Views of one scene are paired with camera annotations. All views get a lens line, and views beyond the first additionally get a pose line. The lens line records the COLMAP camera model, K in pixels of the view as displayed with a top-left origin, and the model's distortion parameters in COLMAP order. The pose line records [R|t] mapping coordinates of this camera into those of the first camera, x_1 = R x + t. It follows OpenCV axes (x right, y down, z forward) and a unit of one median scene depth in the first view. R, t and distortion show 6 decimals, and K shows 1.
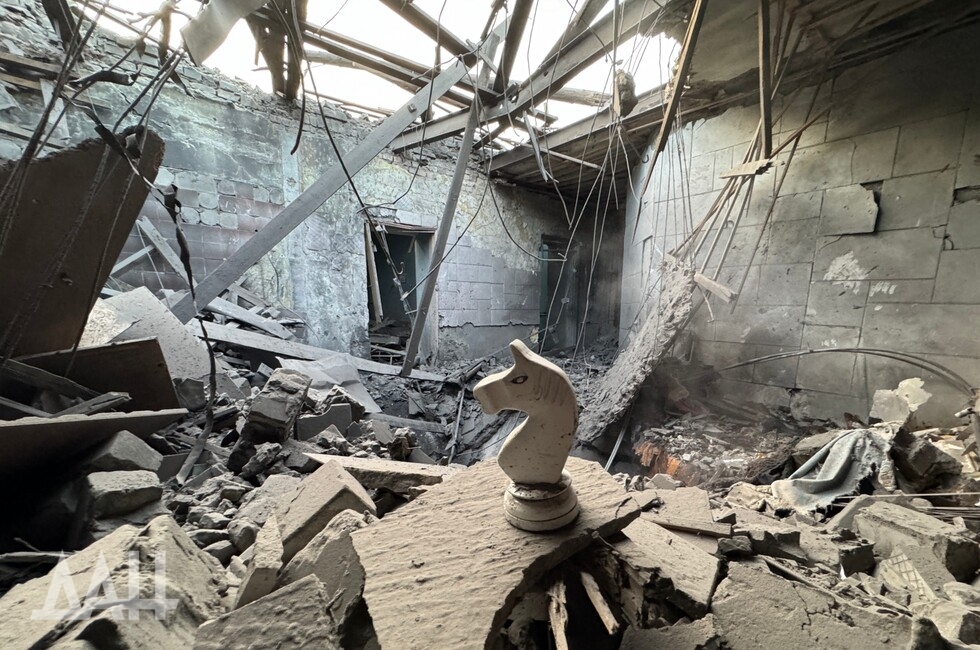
lens RADIAL K [[388.7, 0, 490.5], [0, 388.7, 365.8], [0, 0, 1]] dist [0.001073, -0.000139]
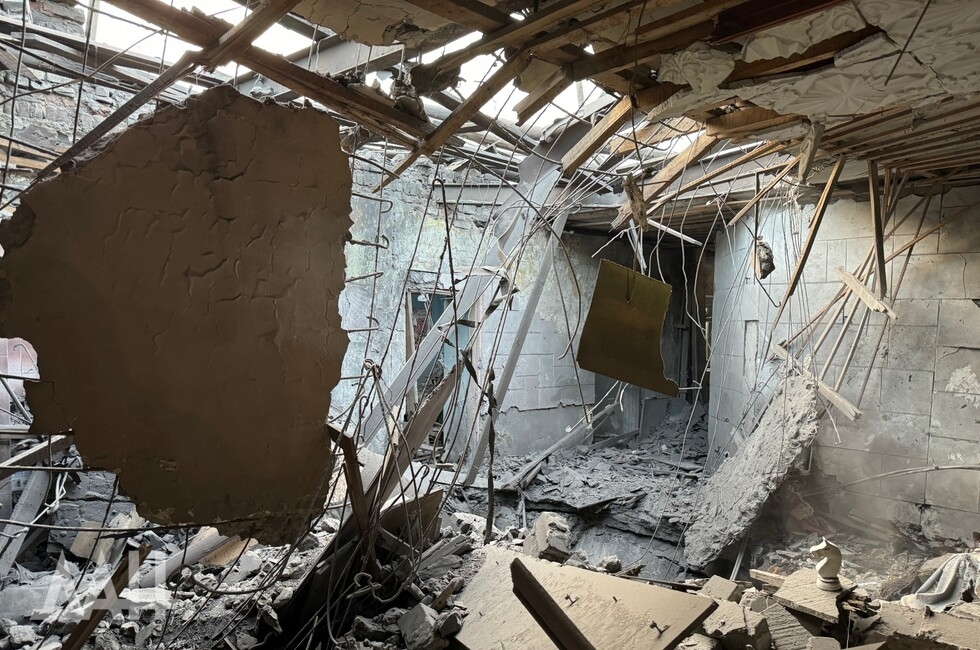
lens RADIAL K [[673.3, 0, 487.1], [0, 673.3, 372.9], [0, 0, 1]] dist [0.046726, -0.052908]
pose [[0.997010, 0.006719, 0.076983, -0.387380], [0.000235, 0.995944, -0.089971, -0.111057], [-0.077275, 0.089720, 0.992965, -0.563940]]
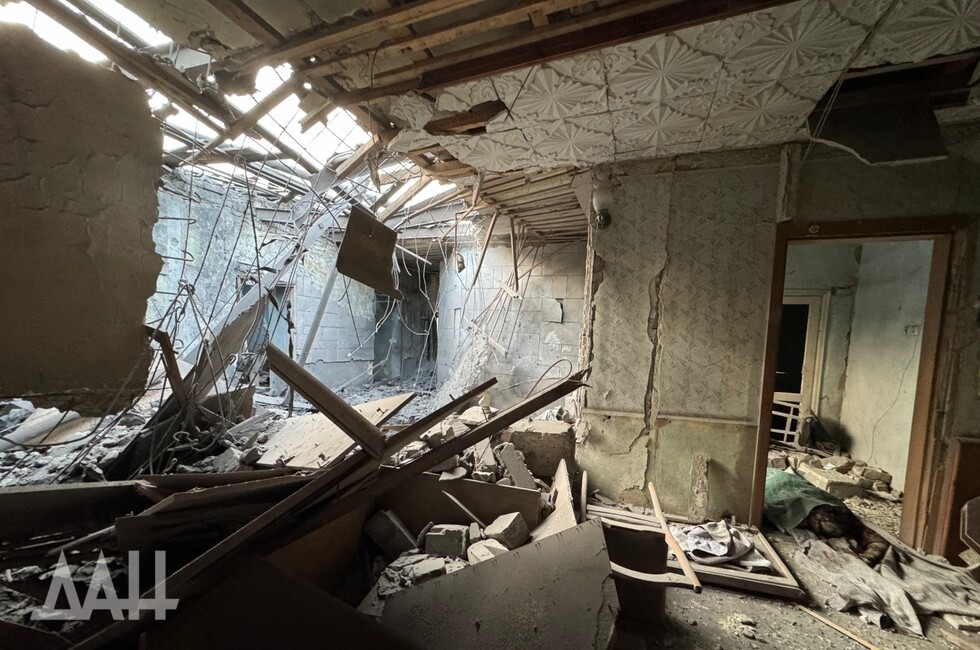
lens RADIAL K [[383.6, 0, 489.4], [0, 383.6, 369.5], [0, 0, 1]] dist [-0.002825, -0.000513]
pose [[0.870266, -0.012472, 0.492424, -0.341241], [0.041907, 0.997930, -0.048786, -0.001906], [-0.490796, 0.063093, 0.868987, -0.535599]]
